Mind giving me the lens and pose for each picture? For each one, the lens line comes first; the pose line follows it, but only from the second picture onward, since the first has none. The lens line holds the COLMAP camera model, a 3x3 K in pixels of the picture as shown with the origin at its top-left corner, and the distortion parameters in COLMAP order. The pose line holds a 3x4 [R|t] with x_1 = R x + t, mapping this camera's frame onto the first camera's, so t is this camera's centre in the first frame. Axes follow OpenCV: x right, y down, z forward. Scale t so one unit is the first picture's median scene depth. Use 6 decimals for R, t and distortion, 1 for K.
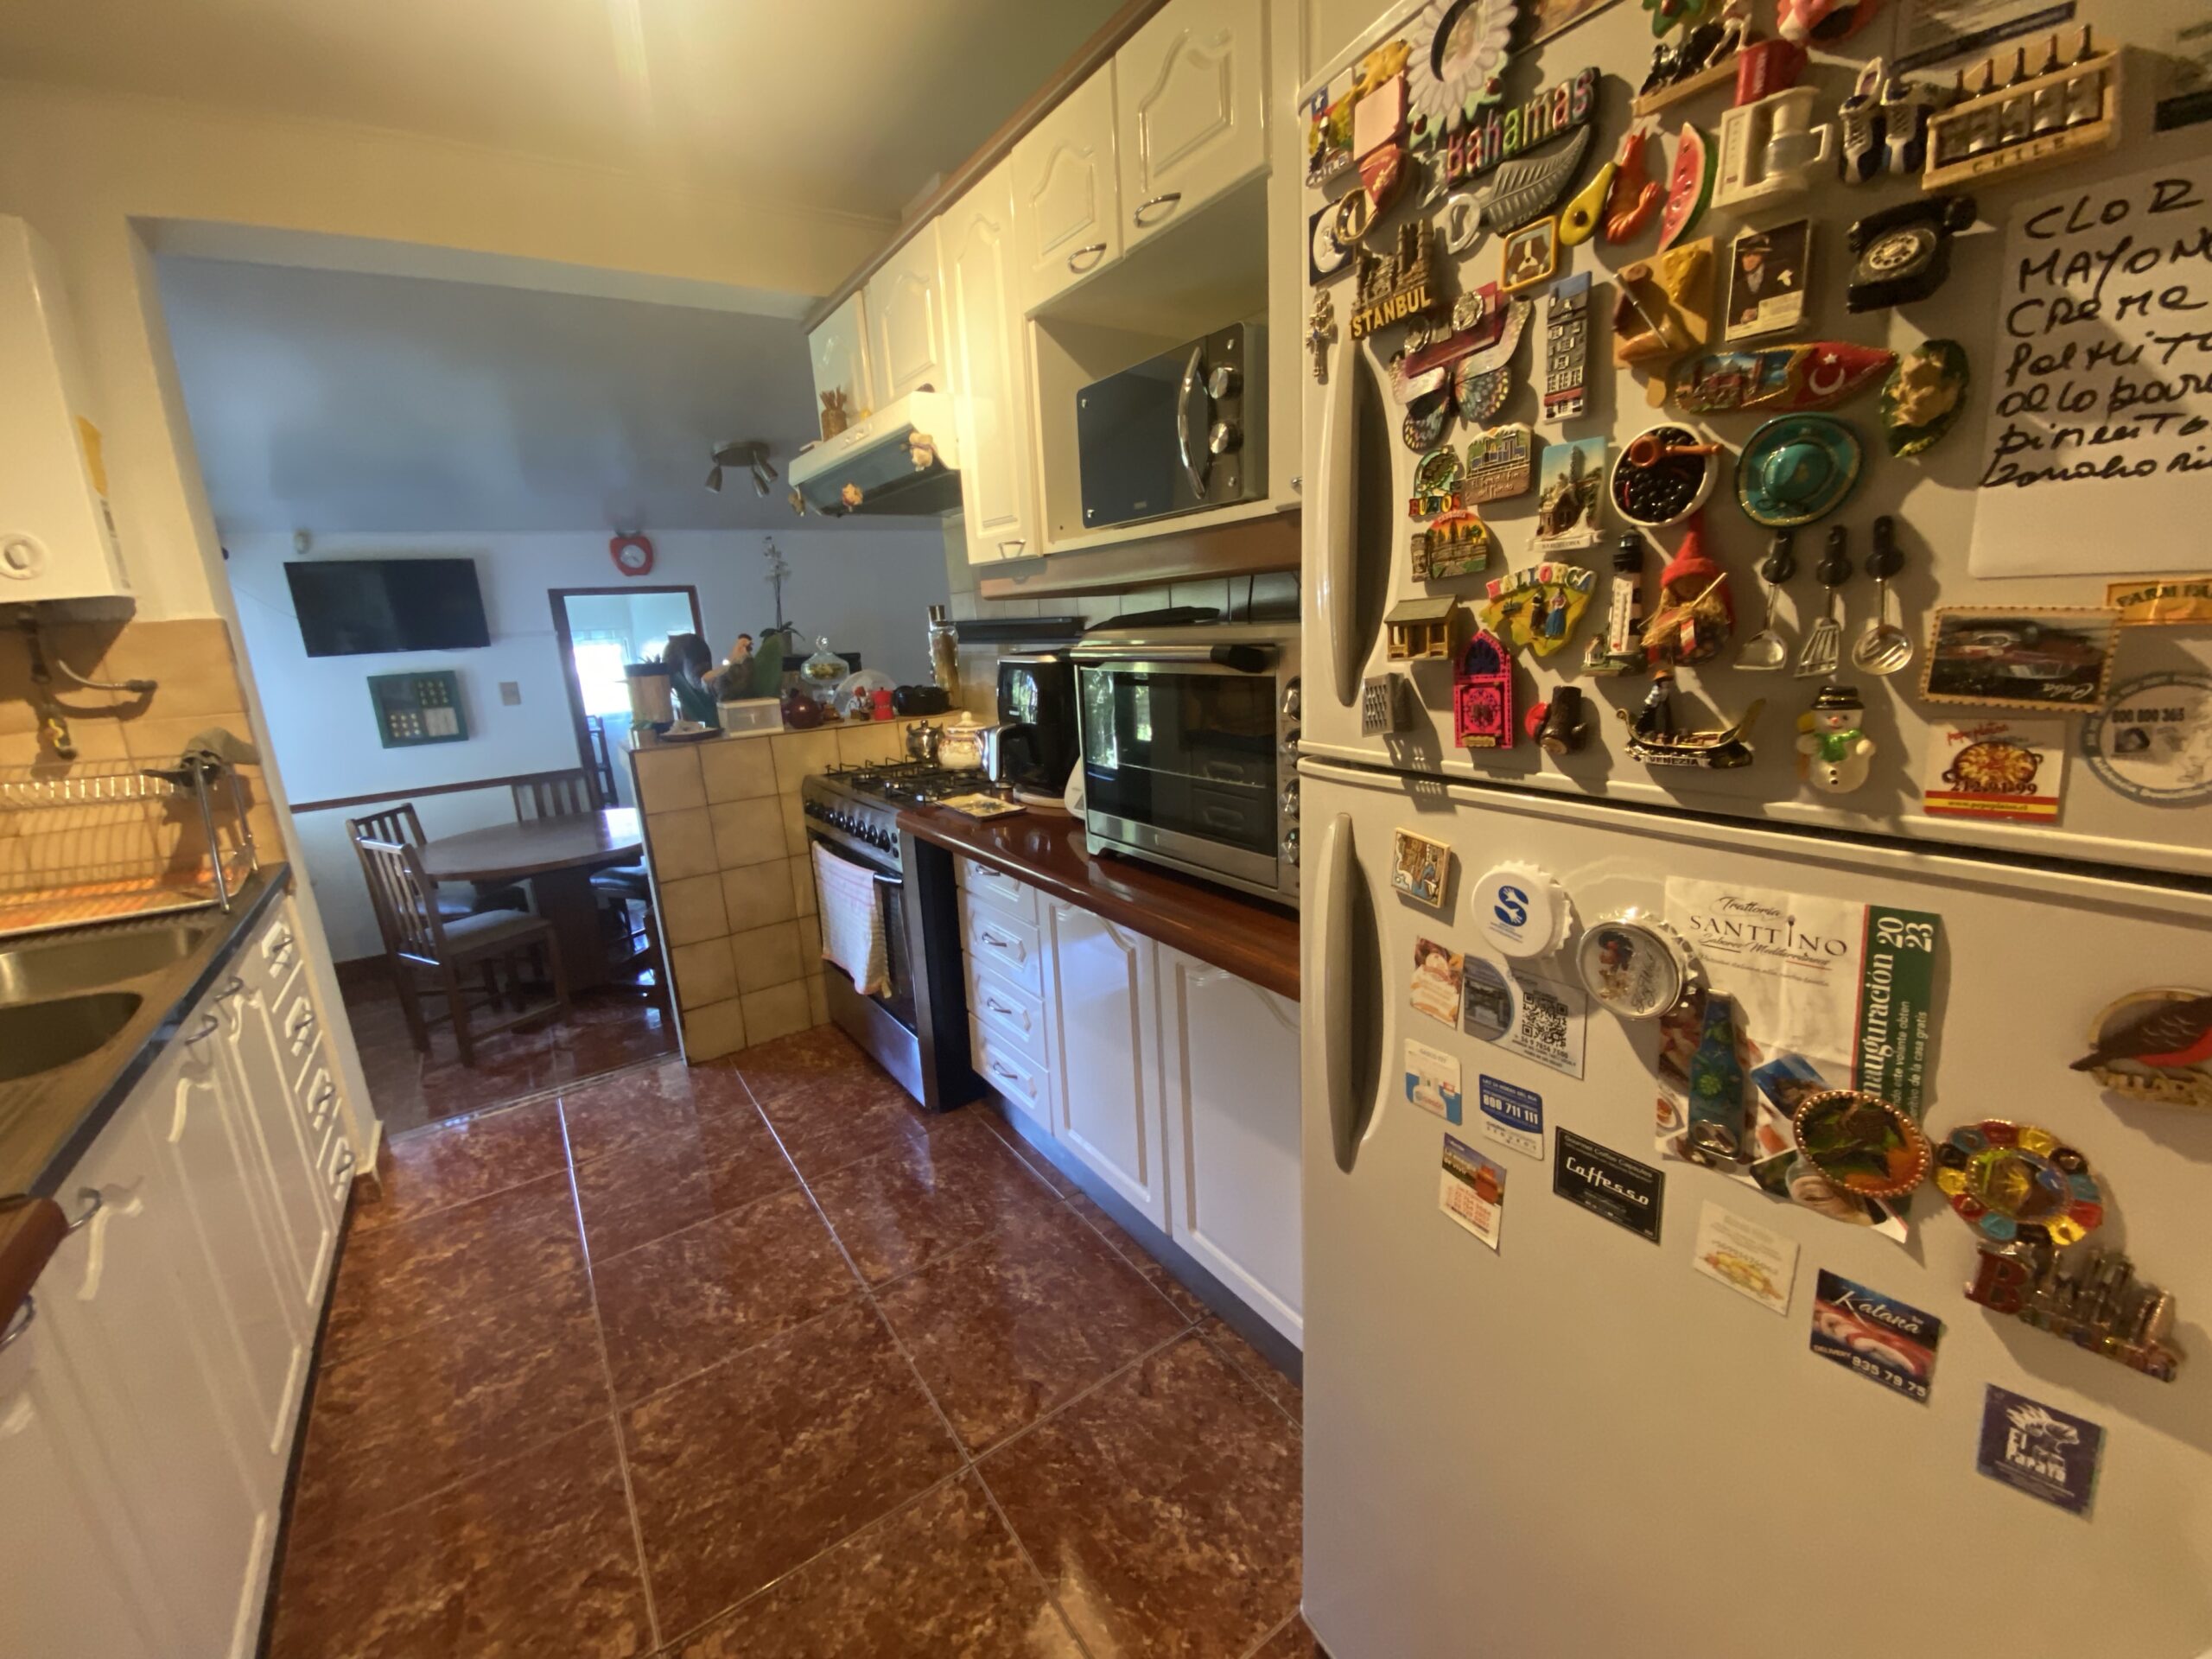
lens RADIAL K [[887.8, 0, 1105.3], [0, 887.8, 831.2], [0, 0, 1]] dist [0.023120, -0.024140]
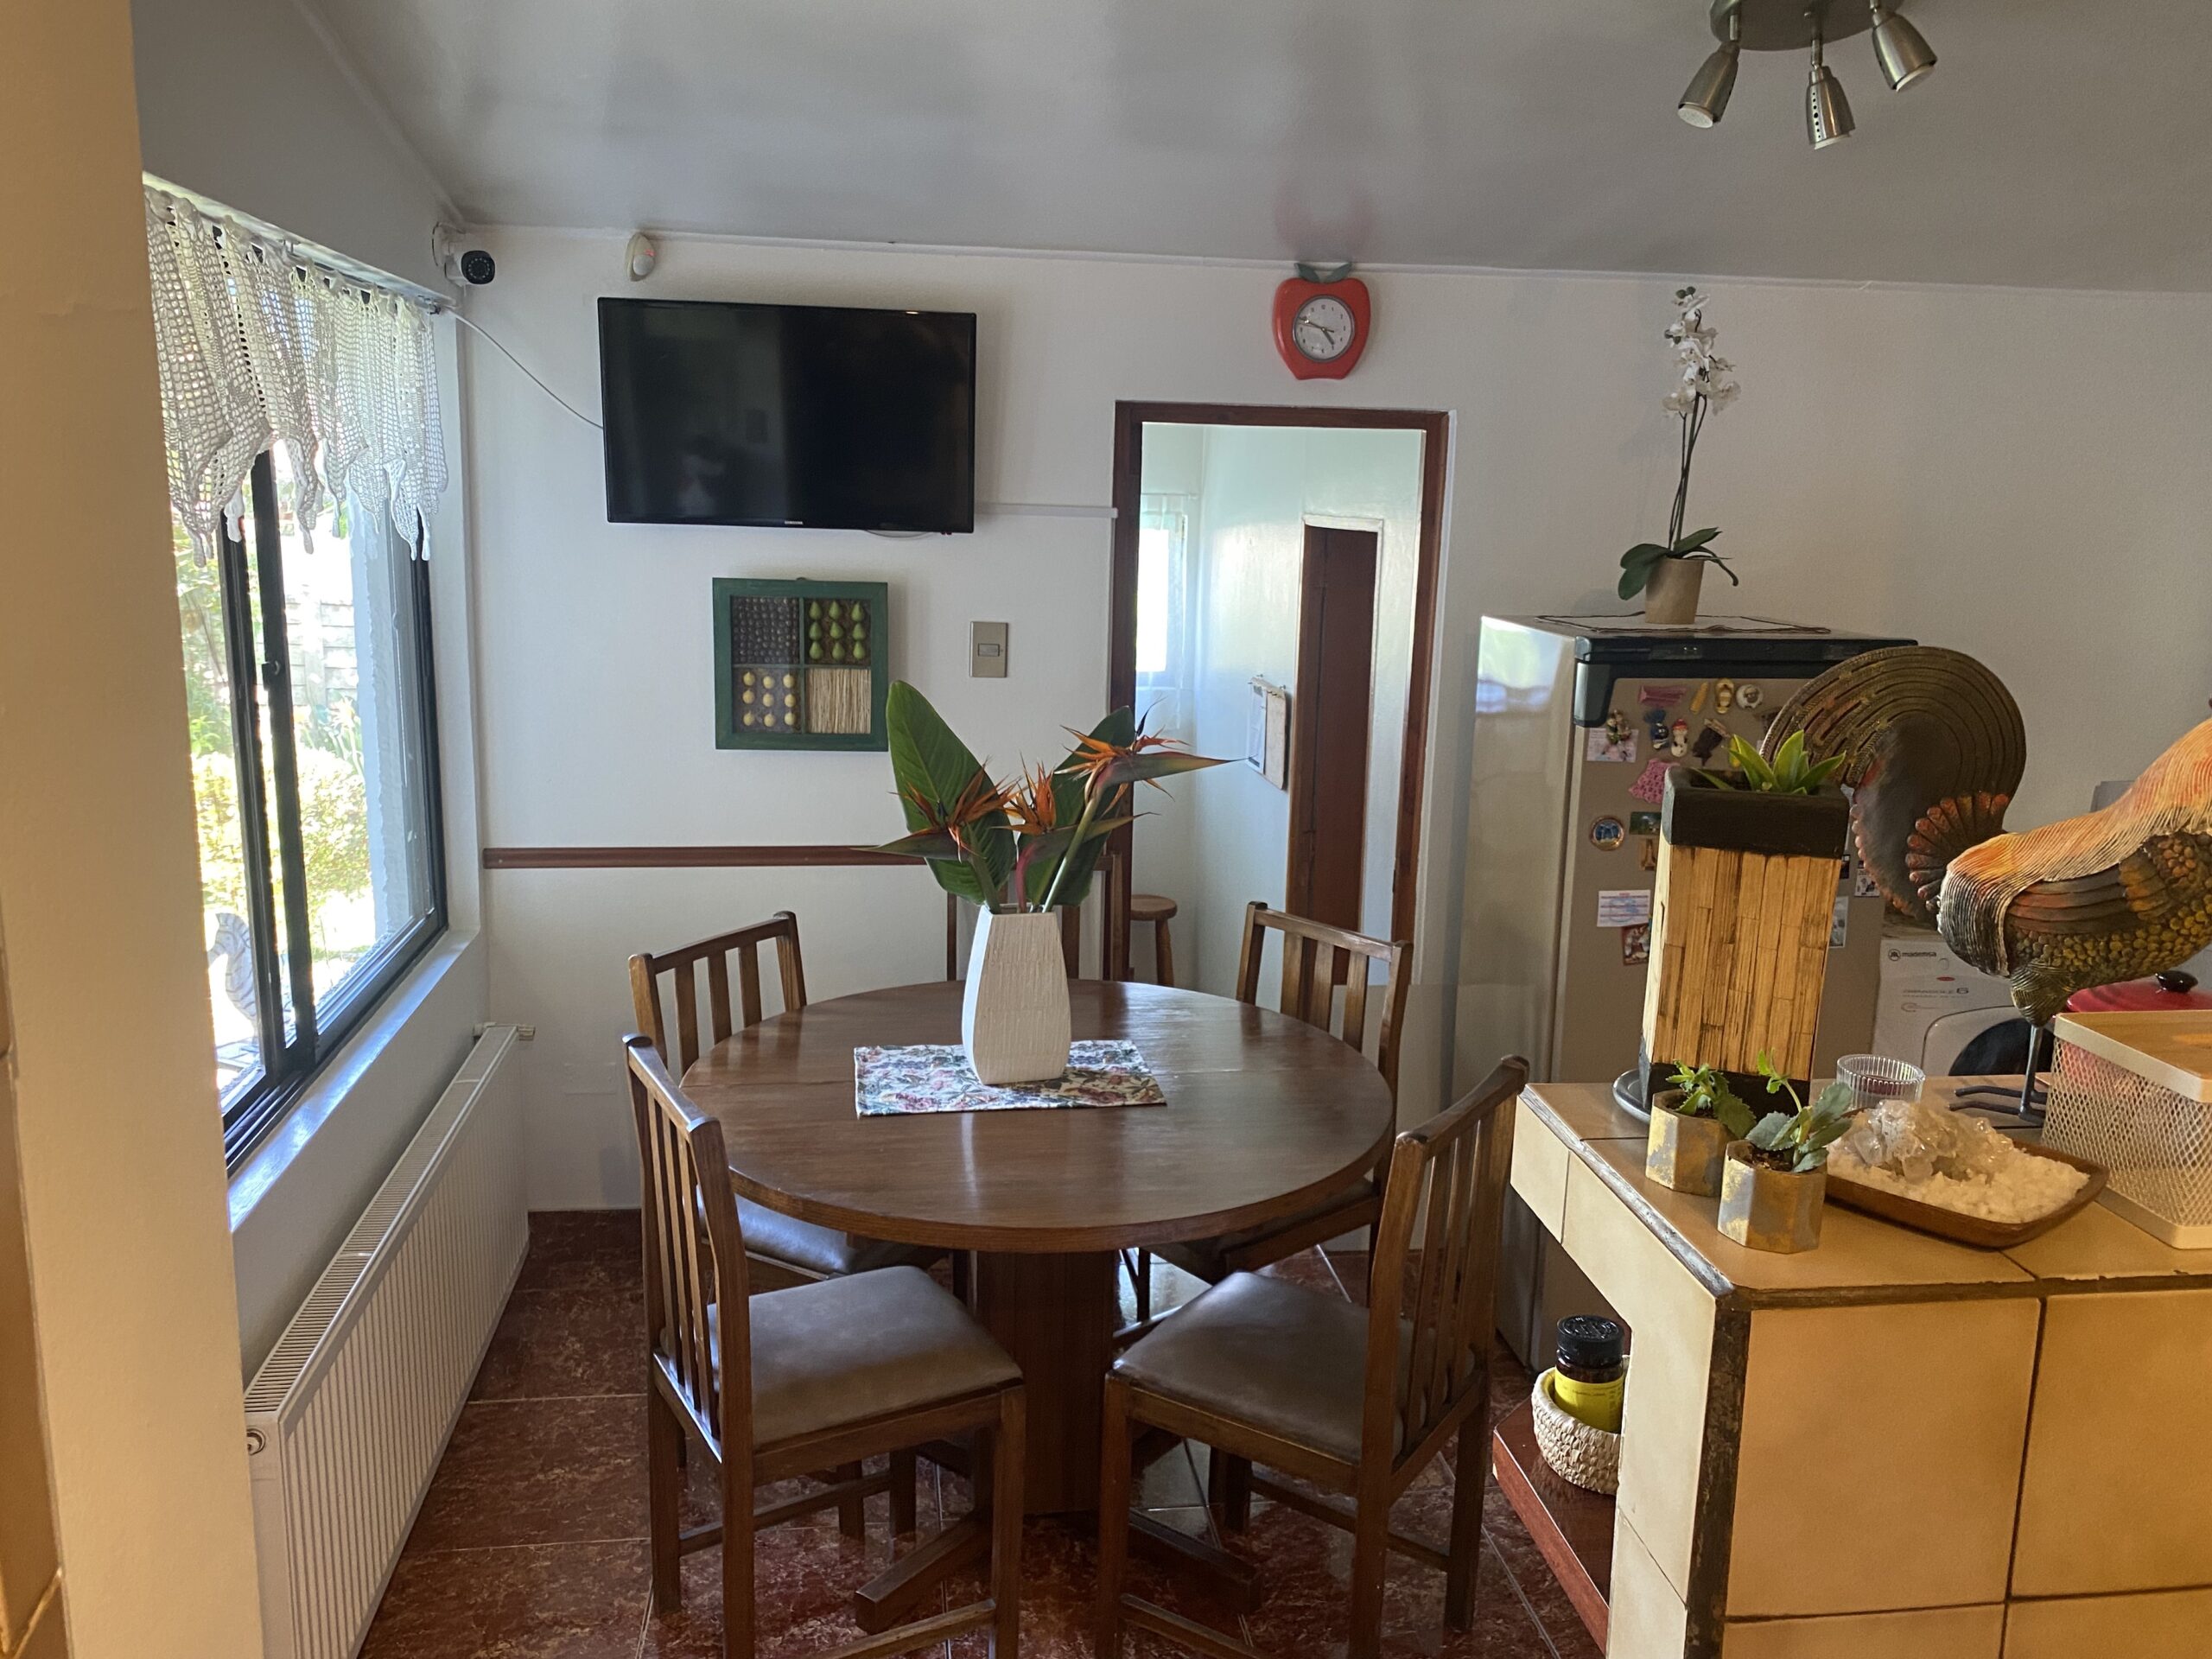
lens RADIAL K [[1667.0, 0, 1107.1], [0, 1667.0, 811.1], [0, 0, 1]] dist [0.088239, -0.117361]
pose [[0.893633, 0.164466, -0.417577, -0.644897], [-0.179534, 0.983746, 0.003245, -0.209113], [0.411324, 0.072070, 0.908636, 0.748101]]
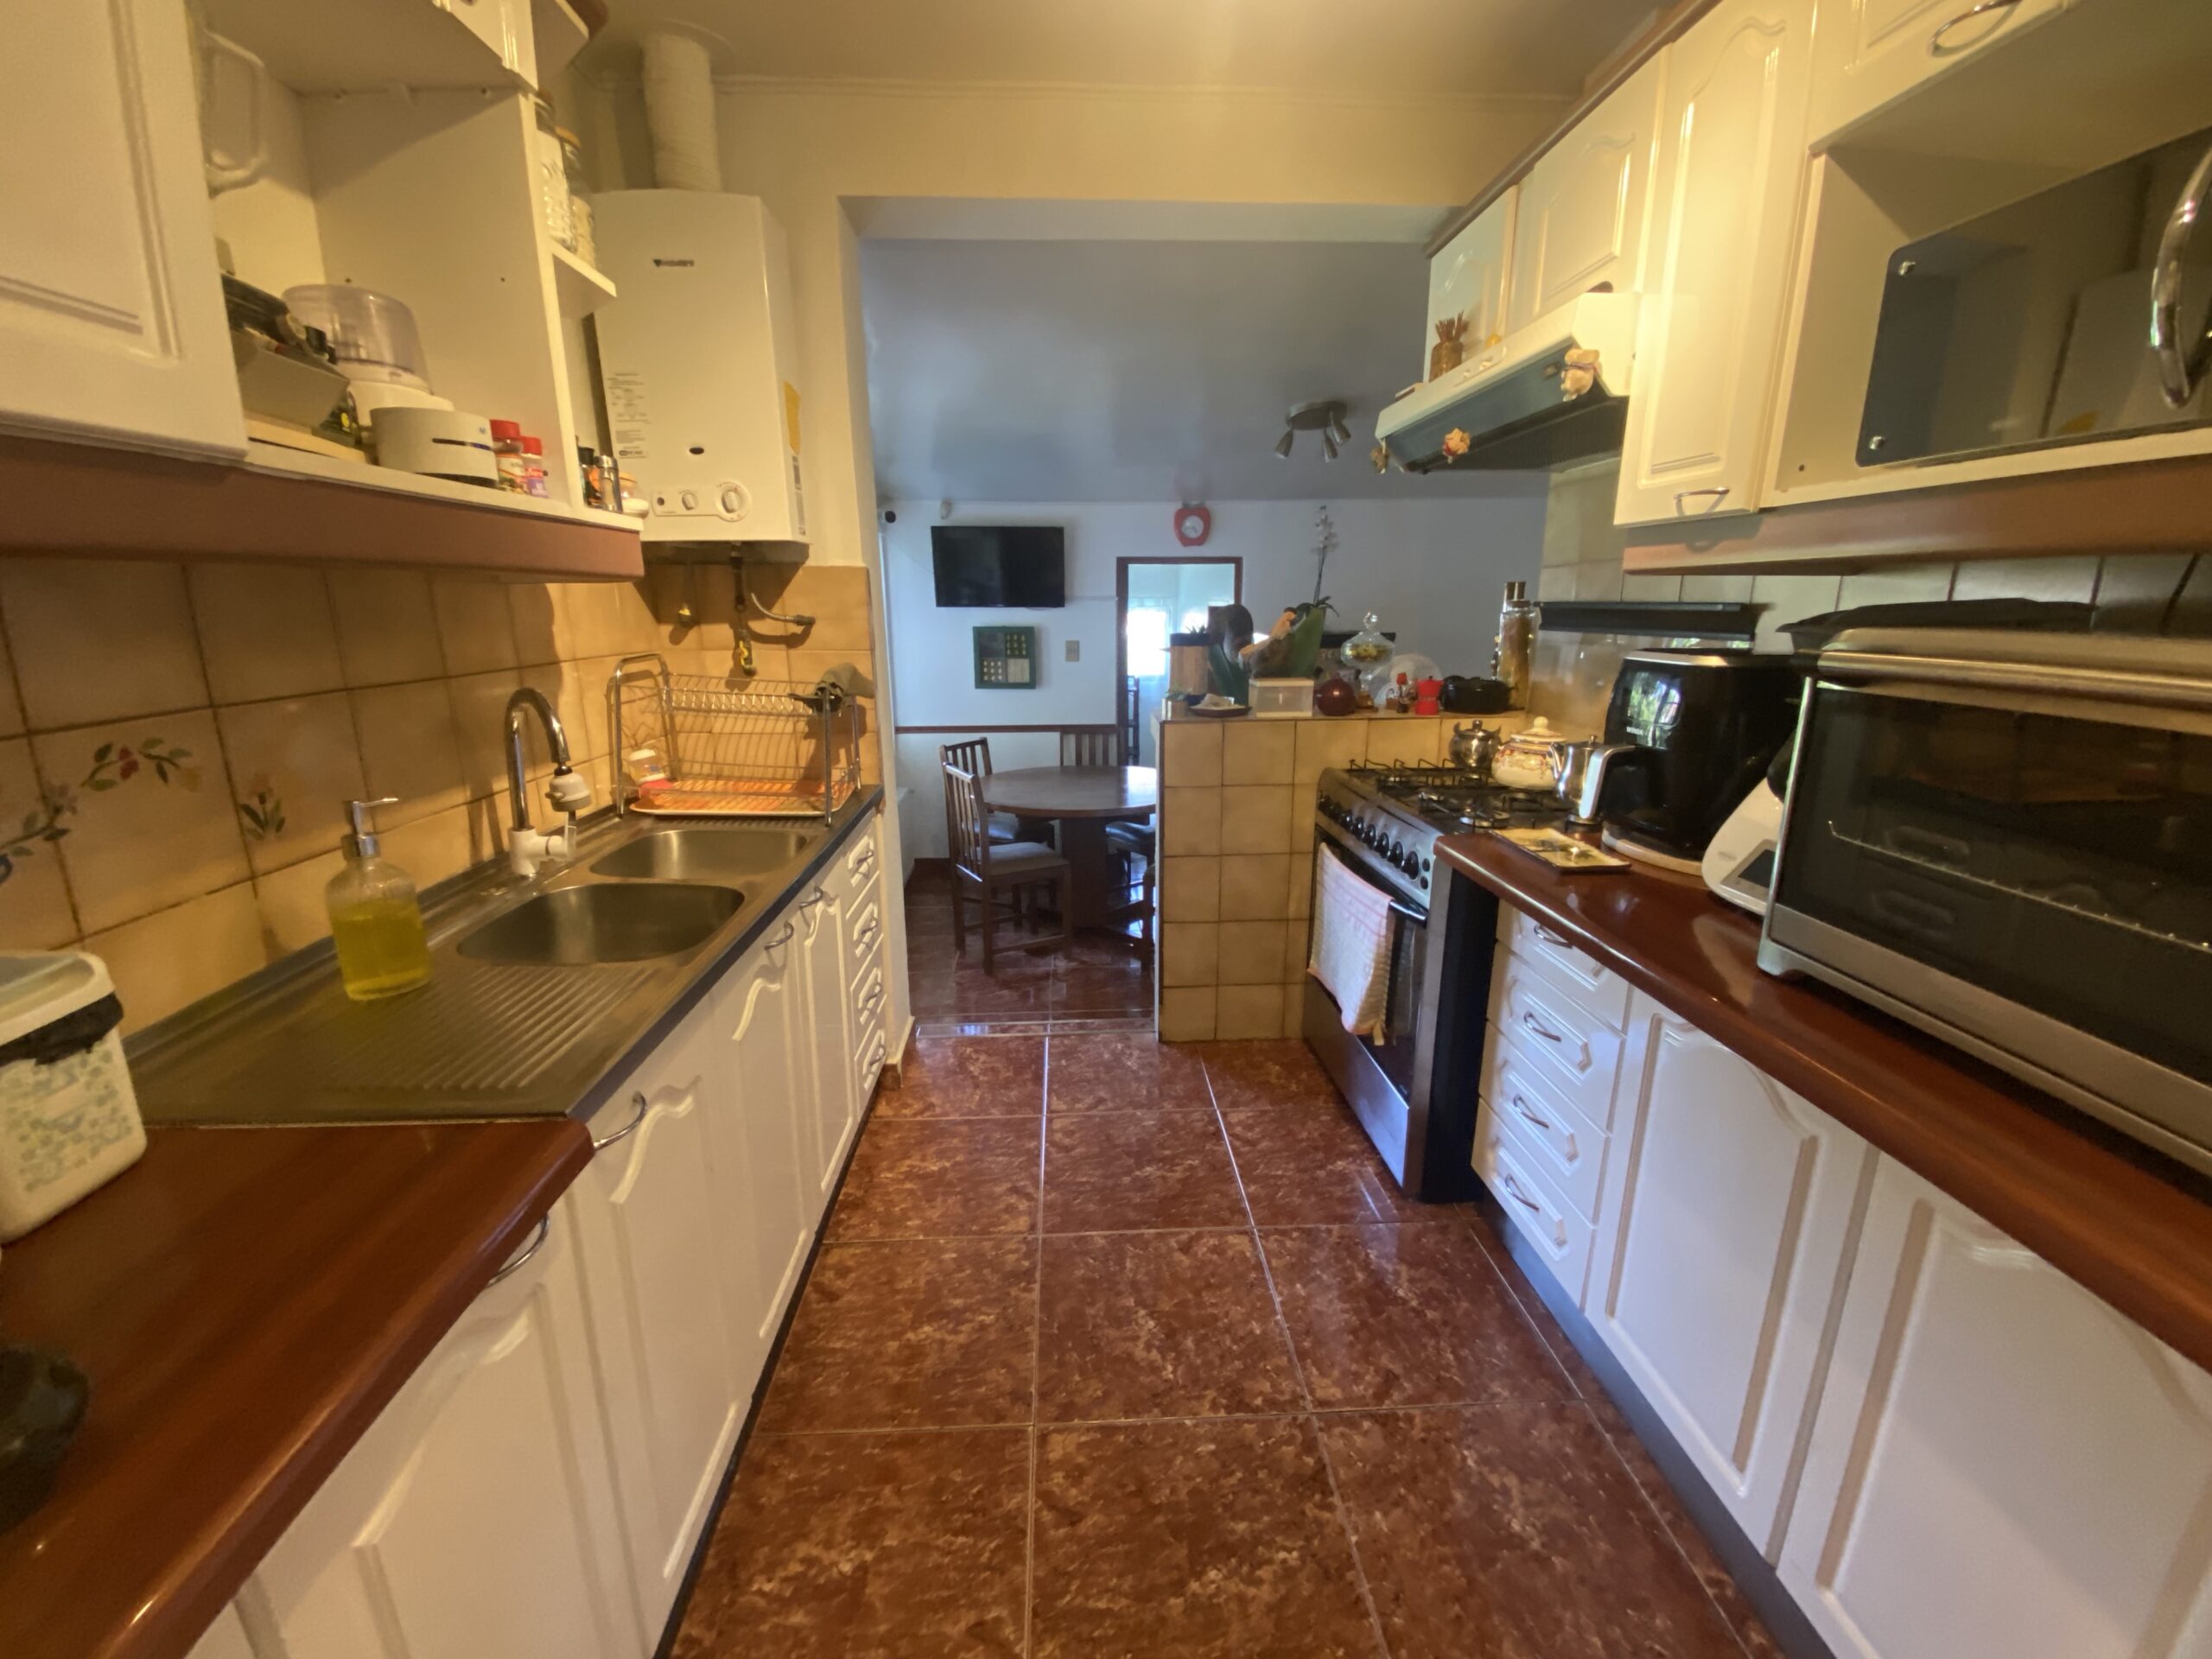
lens RADIAL K [[900.6, 0, 1106.0], [0, 900.6, 829.5], [0, 0, 1]] dist [0.022832, -0.019412]
pose [[0.850482, 0.175028, -0.496030, -0.078201], [-0.166581, 0.984100, 0.061632, -0.023938], [0.498930, 0.030213, 0.866115, 0.122776]]
